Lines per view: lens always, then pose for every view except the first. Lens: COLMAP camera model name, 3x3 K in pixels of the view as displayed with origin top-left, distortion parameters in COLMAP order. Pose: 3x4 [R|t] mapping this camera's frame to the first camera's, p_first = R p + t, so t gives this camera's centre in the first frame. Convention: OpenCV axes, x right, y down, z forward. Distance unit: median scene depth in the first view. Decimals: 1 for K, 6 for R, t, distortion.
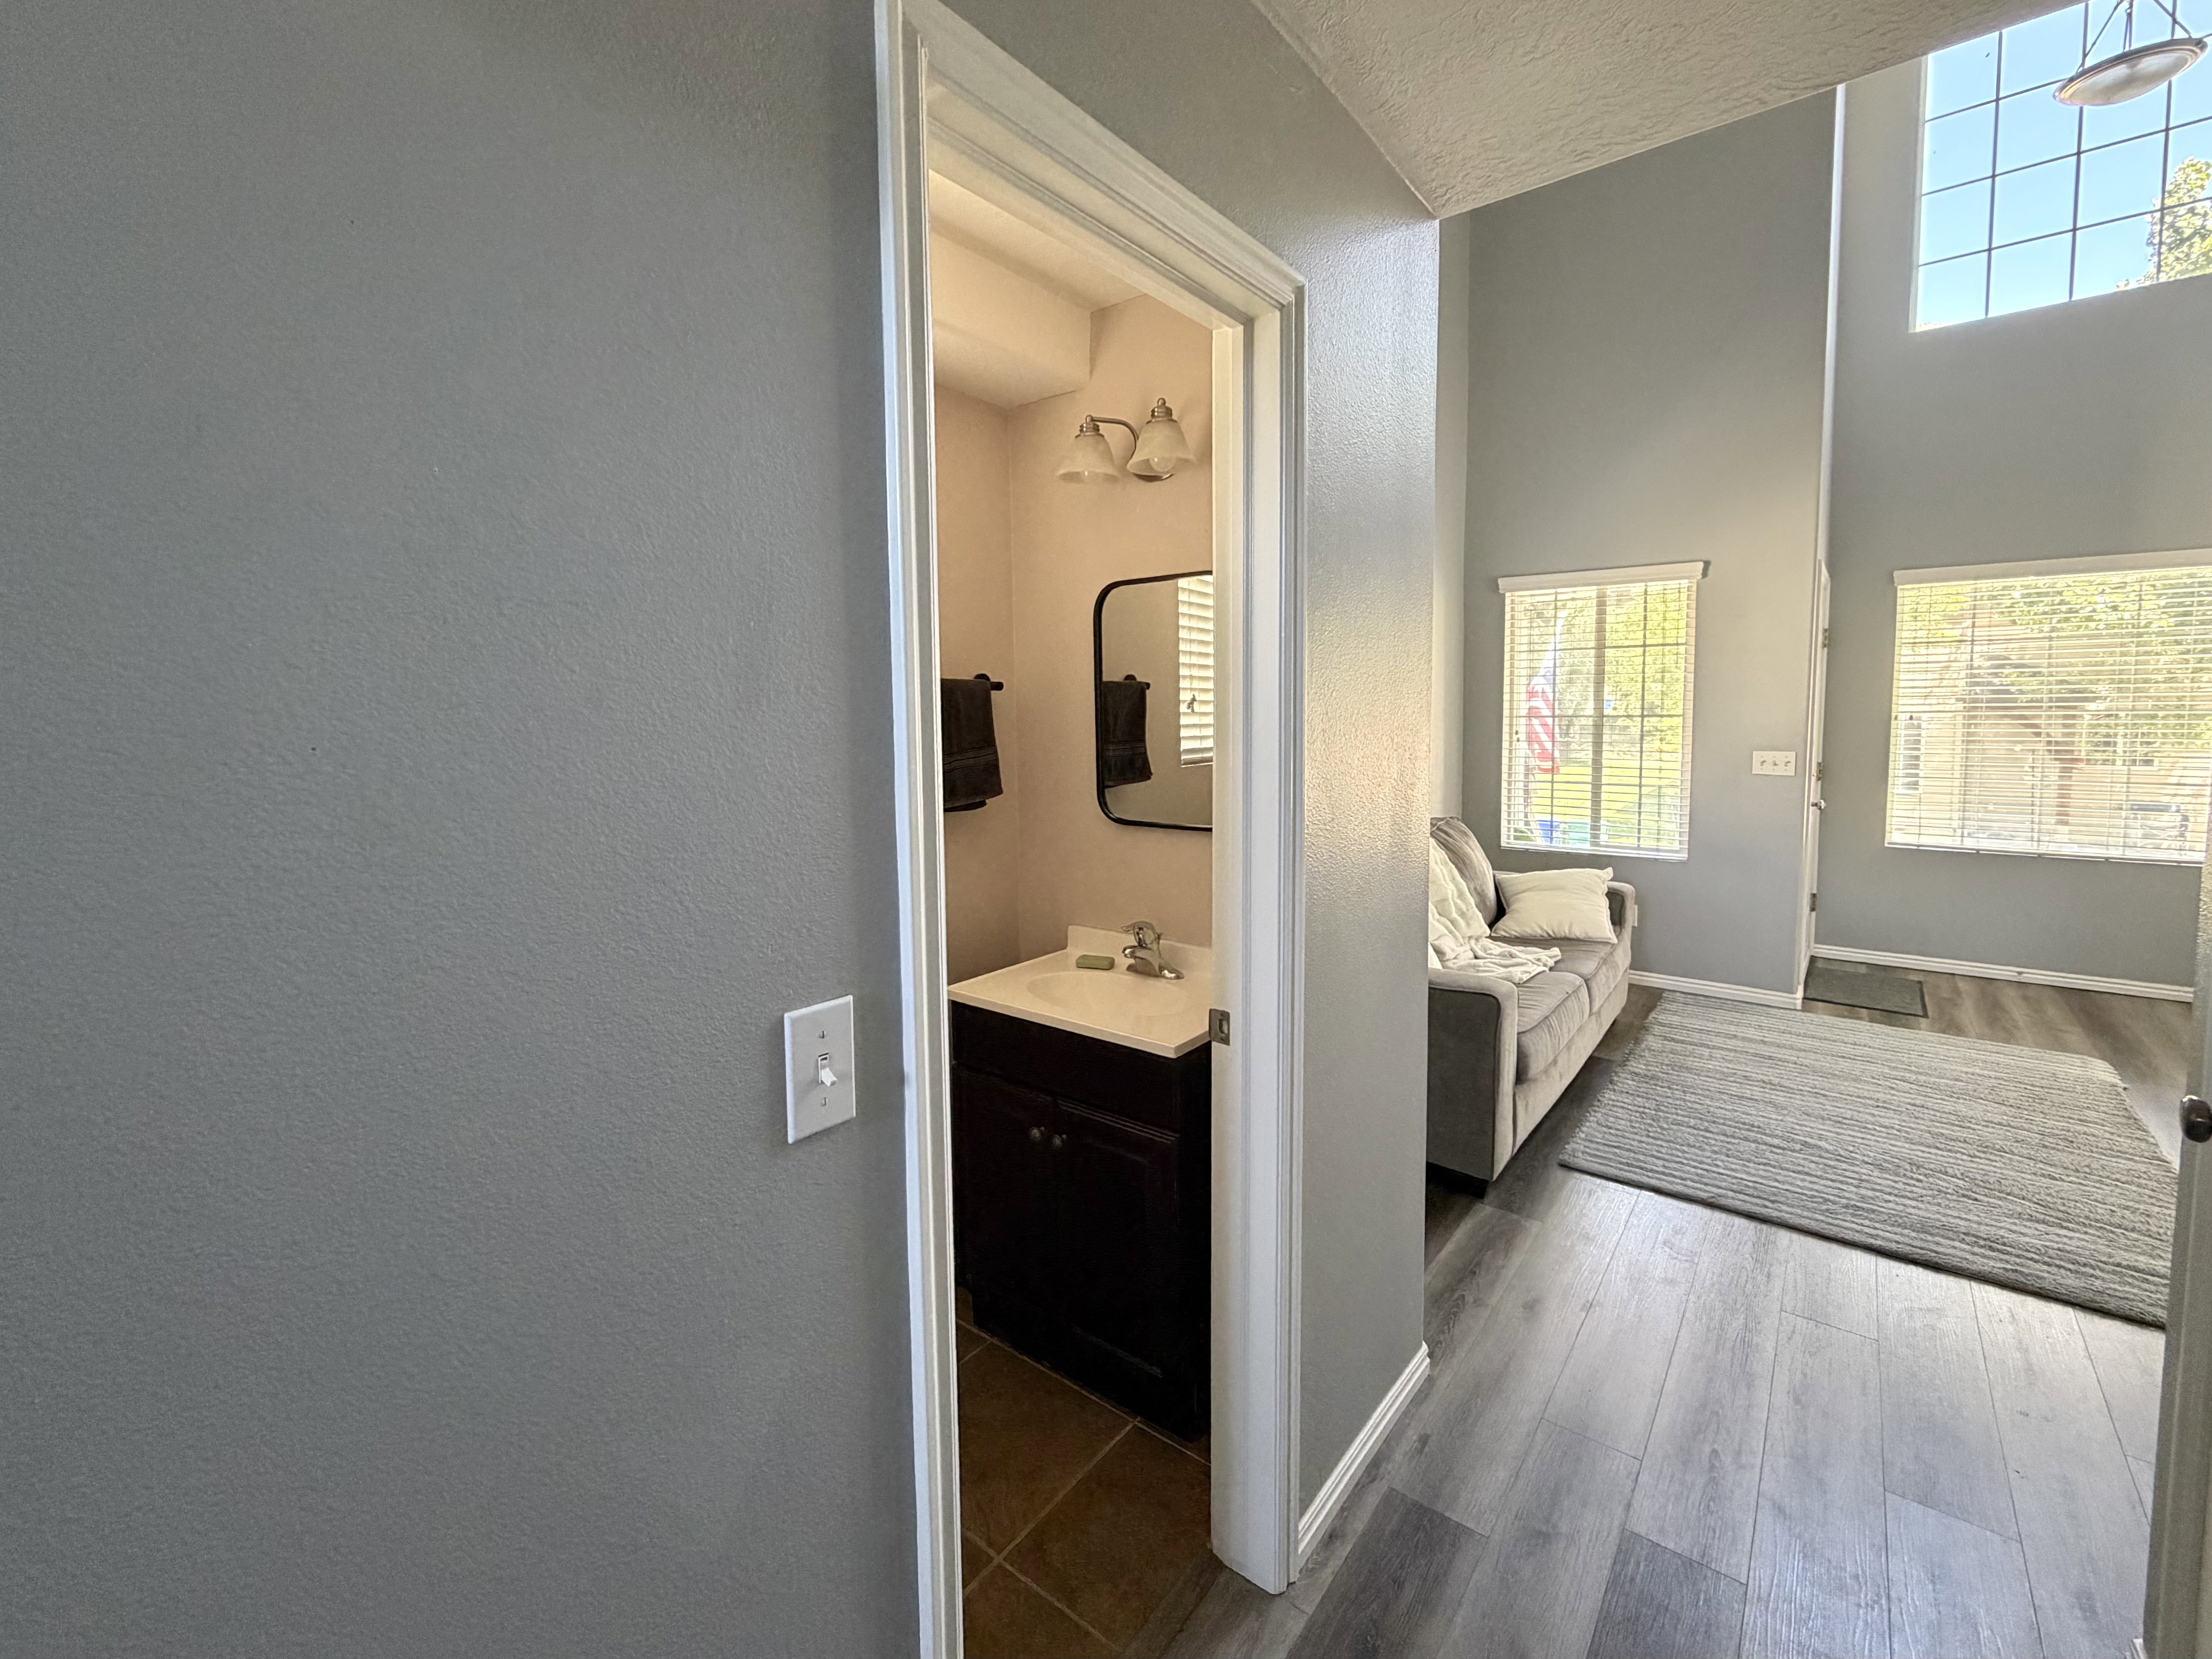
lens RADIAL K [[941.5, 0, 1044.9], [0, 941.5, 769.2], [0, 0, 1]] dist [-0.010420, 0.000112]
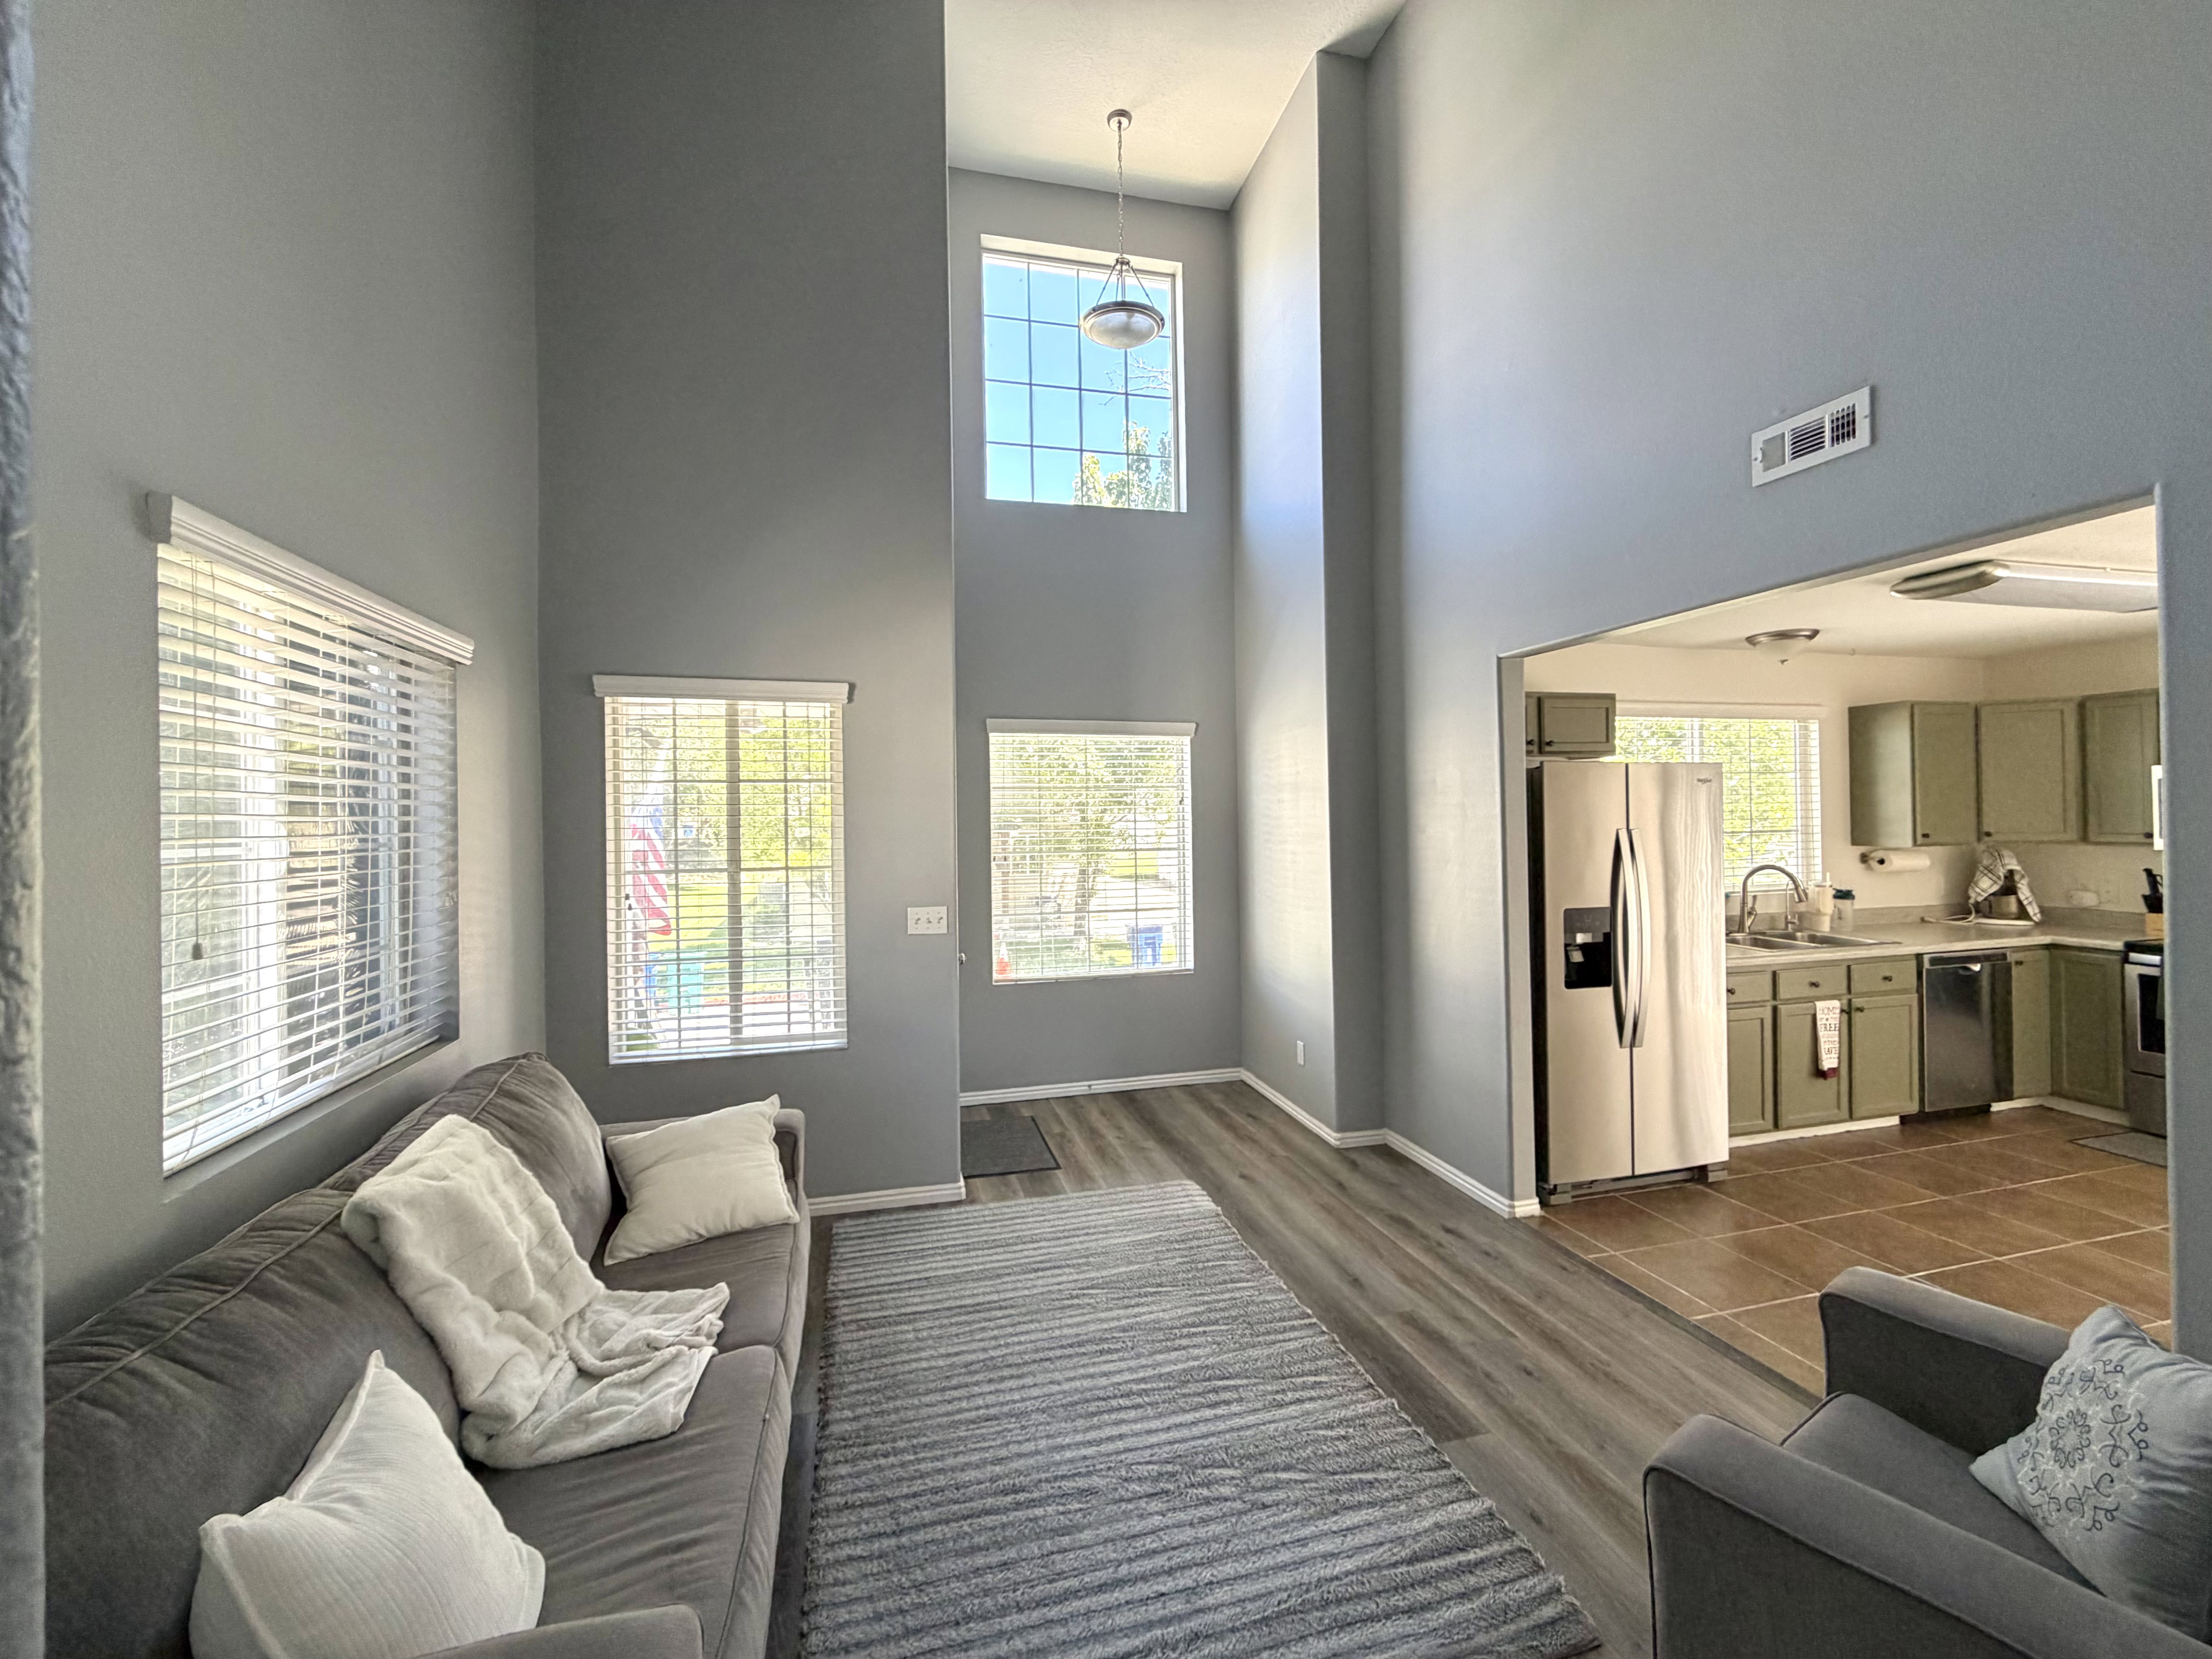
lens RADIAL K [[898.6, 0, 1093.1], [0, 898.6, 812.8], [0, 0, 1]] dist [-0.003475, 0.000104]
pose [[0.570604, 0.008963, 0.821176, 0.169054], [0.061274, 0.996688, -0.053456, -0.049792], [-0.818936, 0.080819, 0.568165, 0.369926]]
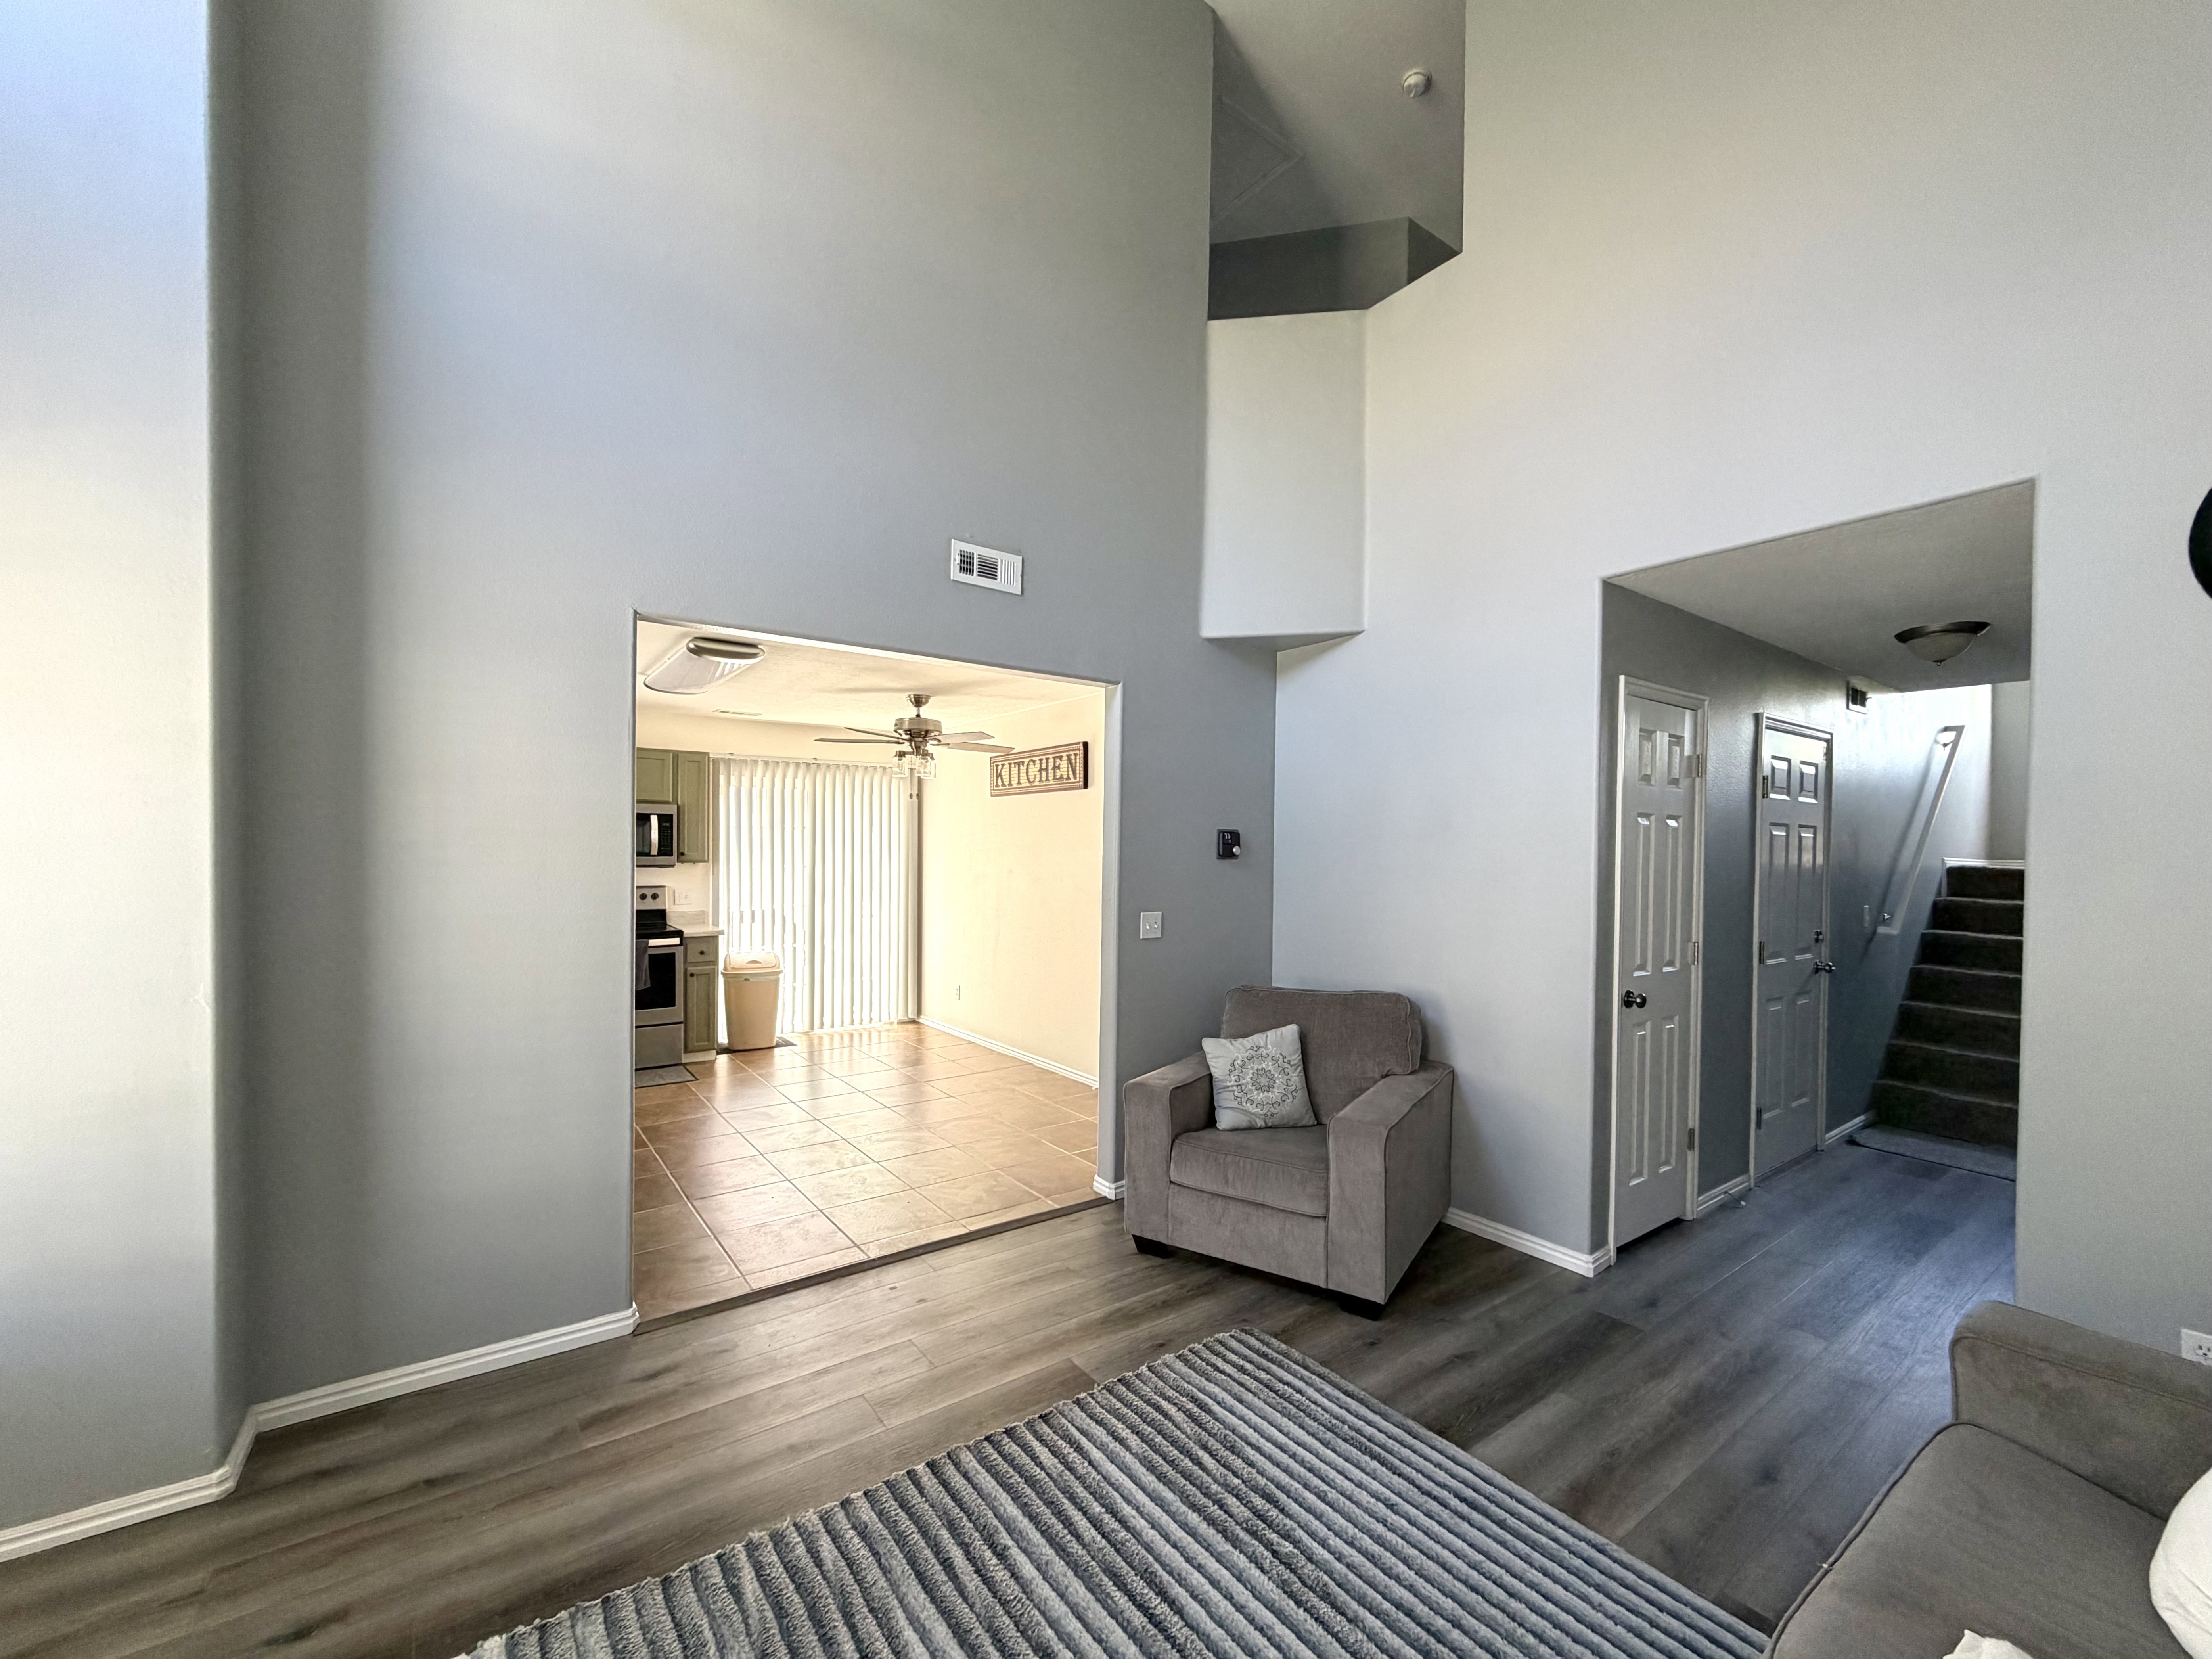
lens RADIAL K [[896.7, 0, 1090.8], [0, 896.7, 861.6], [0, 0, 1]] dist [0.000311, 0.000051]
pose [[-0.971471, -0.000601, 0.237158, 0.553644], [0.017153, 0.997200, 0.072789, -0.075004], [-0.236538, 0.074781, -0.968740, 1.011957]]
